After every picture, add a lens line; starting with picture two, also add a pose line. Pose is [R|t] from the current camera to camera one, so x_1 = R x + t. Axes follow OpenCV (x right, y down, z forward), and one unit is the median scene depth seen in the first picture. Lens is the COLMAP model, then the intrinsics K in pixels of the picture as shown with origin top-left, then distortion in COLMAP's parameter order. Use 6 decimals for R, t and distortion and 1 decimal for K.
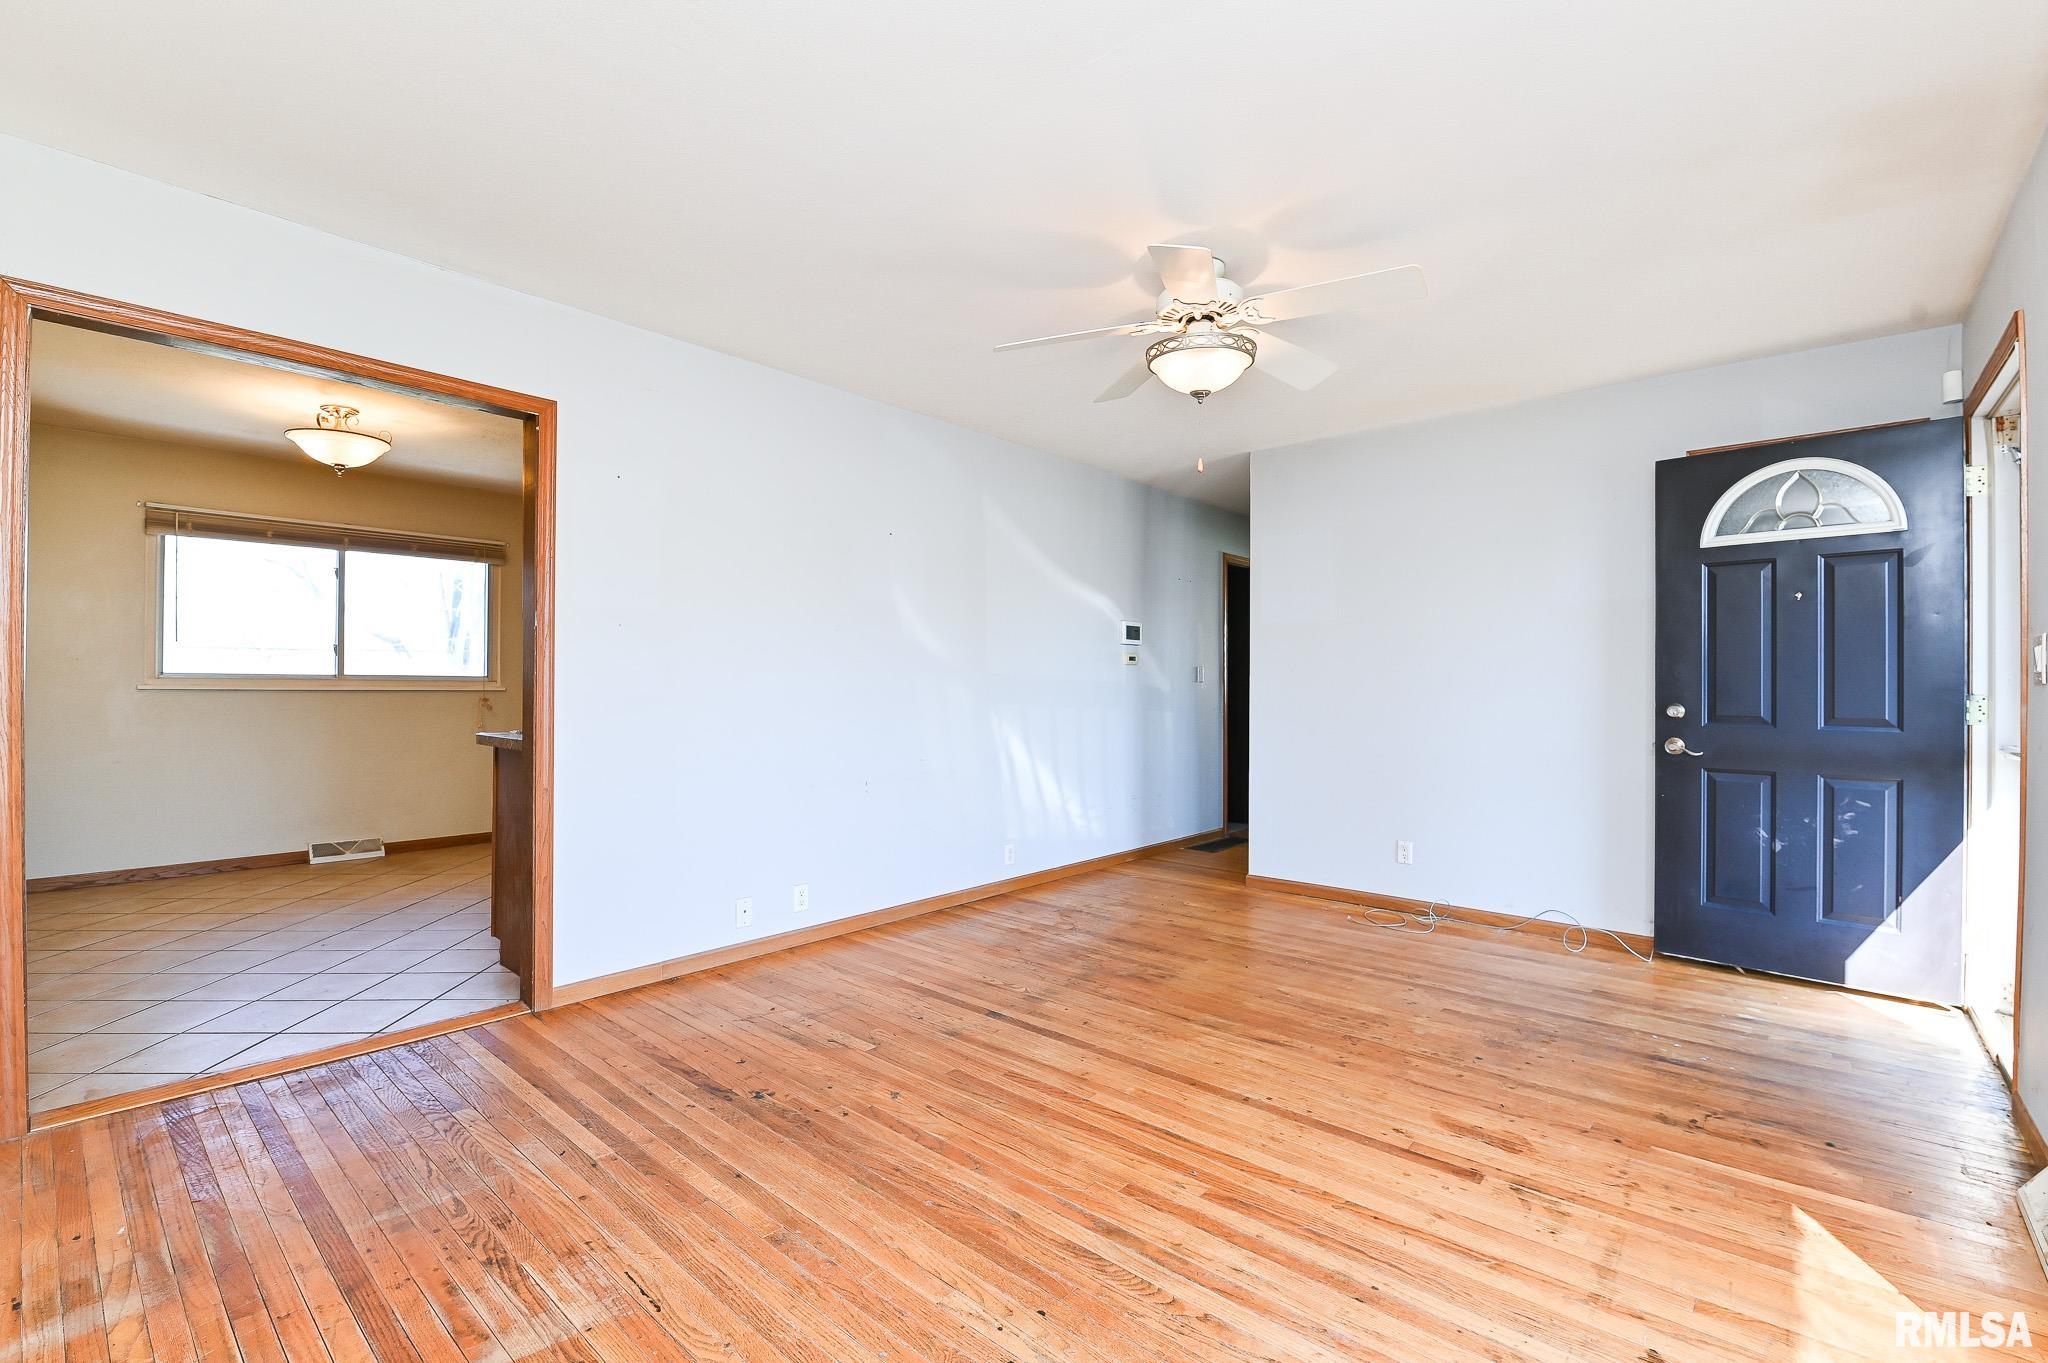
lens RADIAL K [[885.6, 0, 1026.5], [0, 885.6, 679.6], [0, 0, 1]] dist [-0.007060, -0.005836]
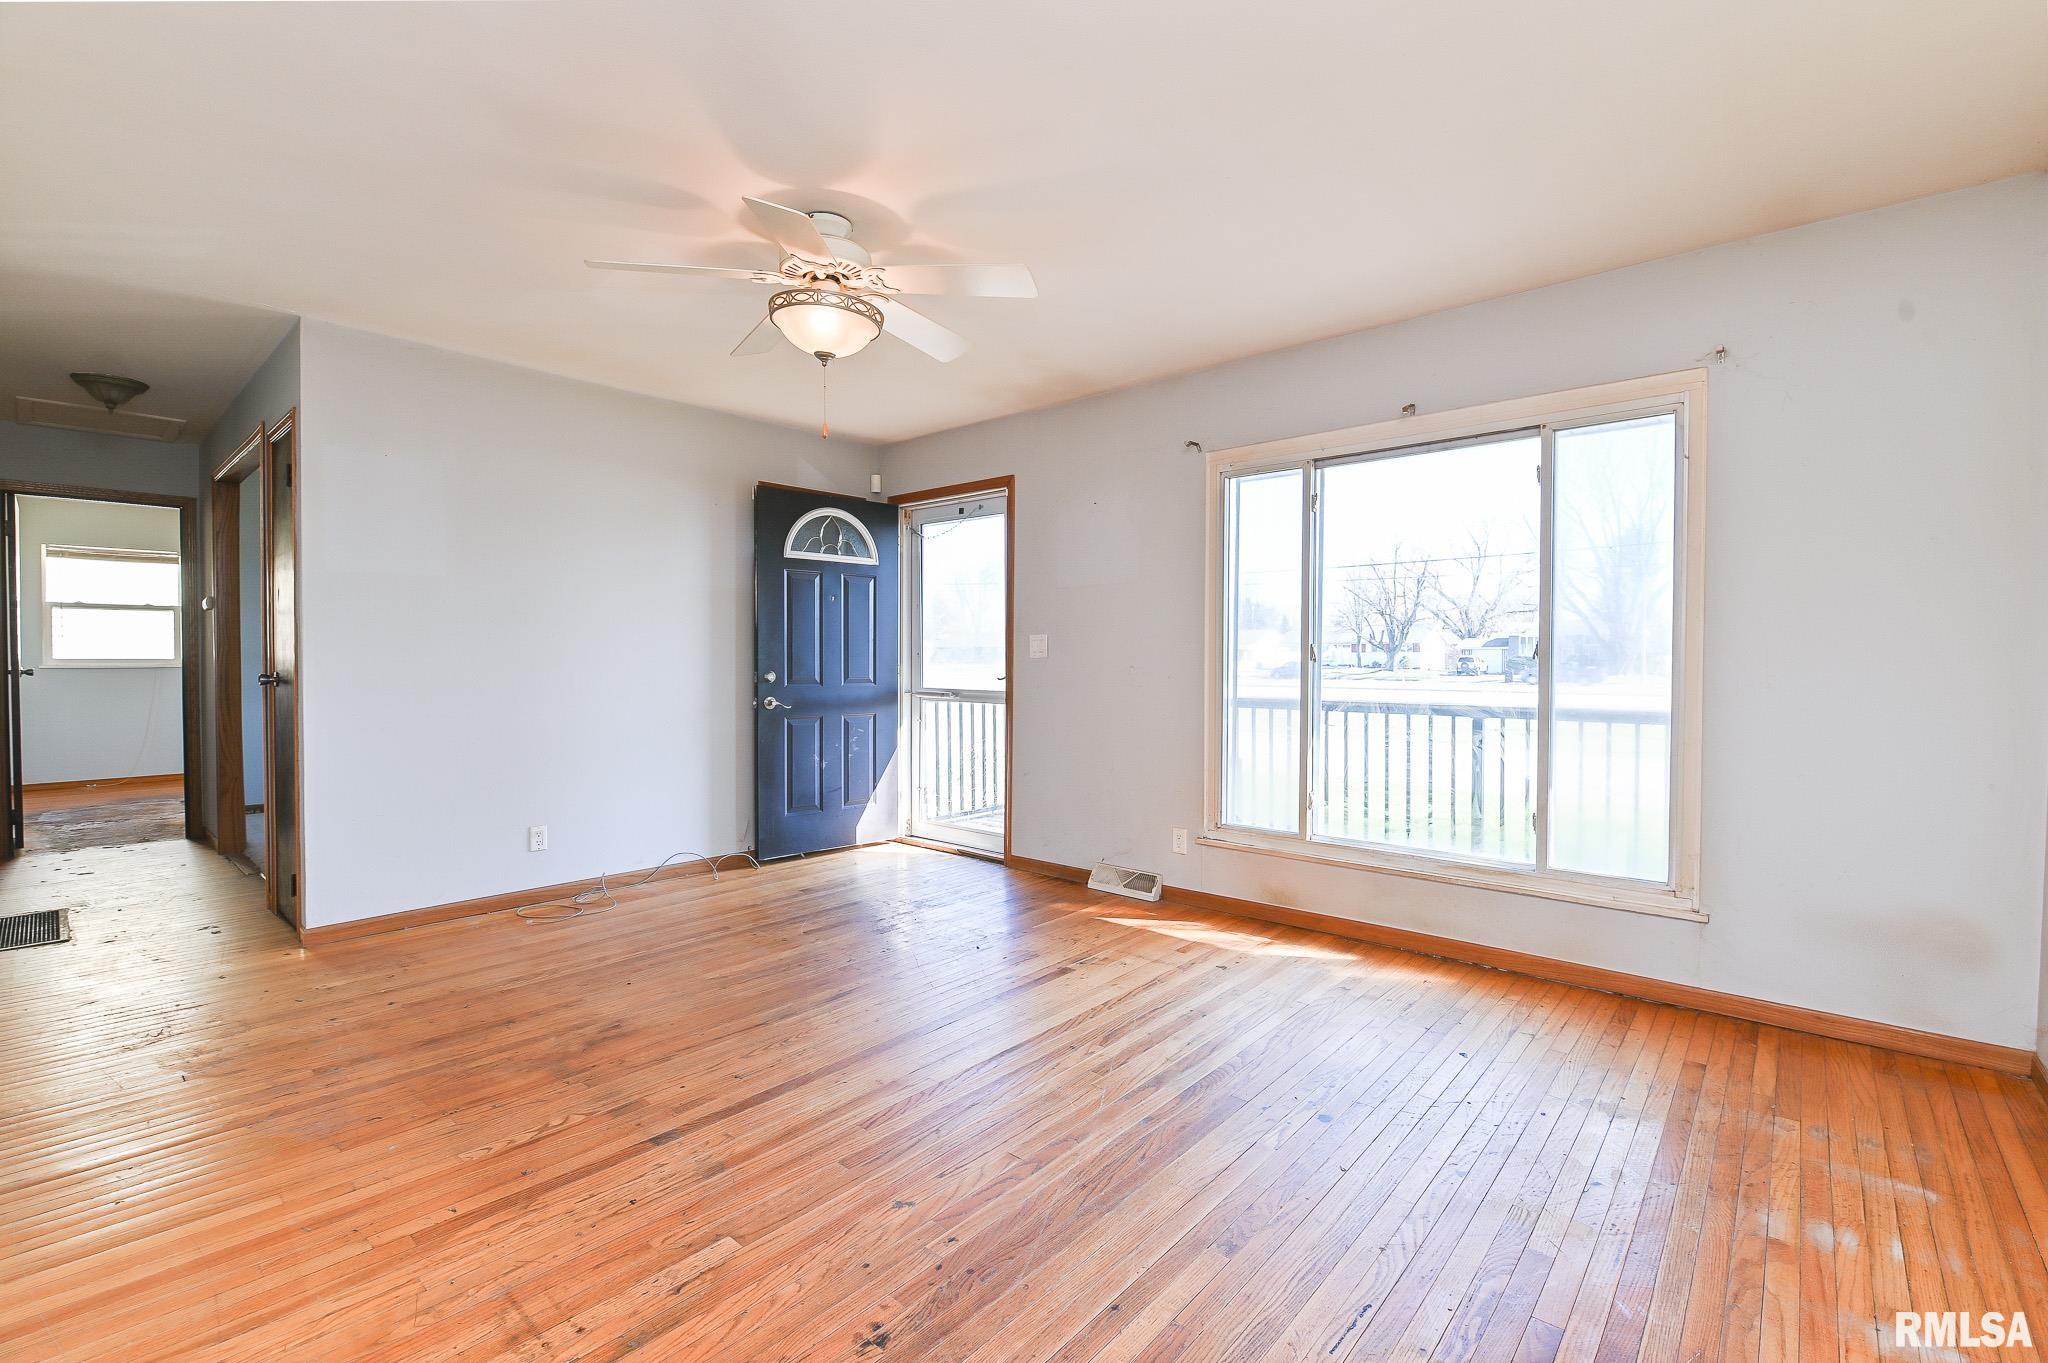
lens RADIAL K [[885.6, 0, 1036.8], [0, 885.6, 661.0], [0, 0, 1]] dist [-0.007060, -0.005836]
pose [[-0.008598, -0.004009, 0.999955, -0.779815], [-0.010231, 0.999940, 0.003921, 0.003832], [-0.999911, -0.010197, -0.008638, 0.779772]]
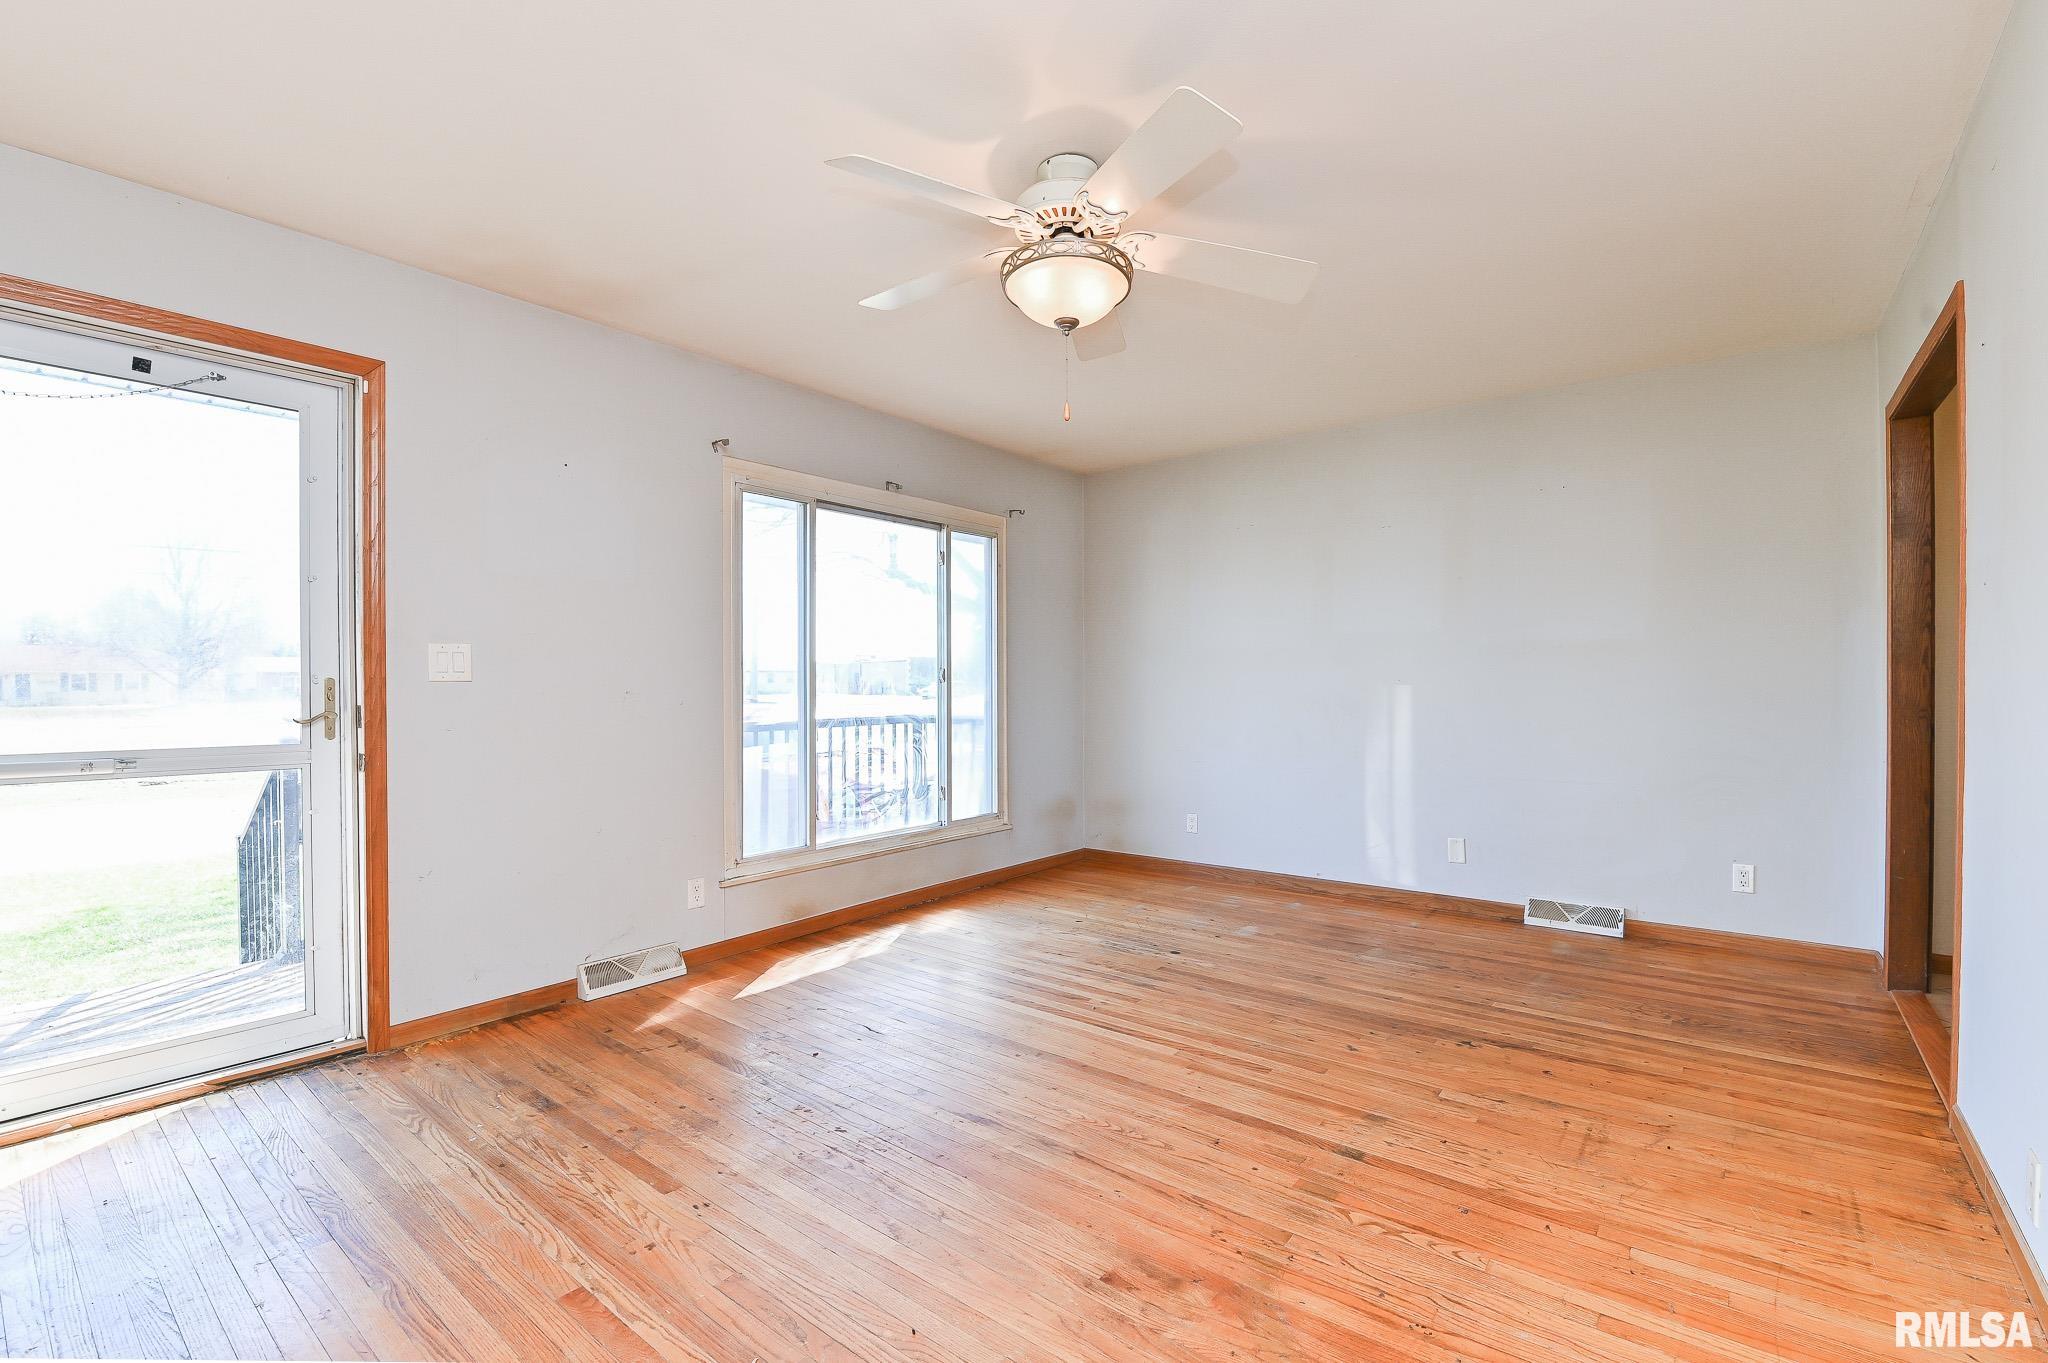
lens RADIAL K [[885.6, 0, 1027.9], [0, 885.6, 690.0], [0, 0, 1]] dist [-0.007060, -0.005836]
pose [[-0.998901, 0.001190, -0.046864, 0.271266], [0.001172, 0.999999, 0.000417, 0.013761], [0.046865, 0.000361, -0.998901, 1.821512]]
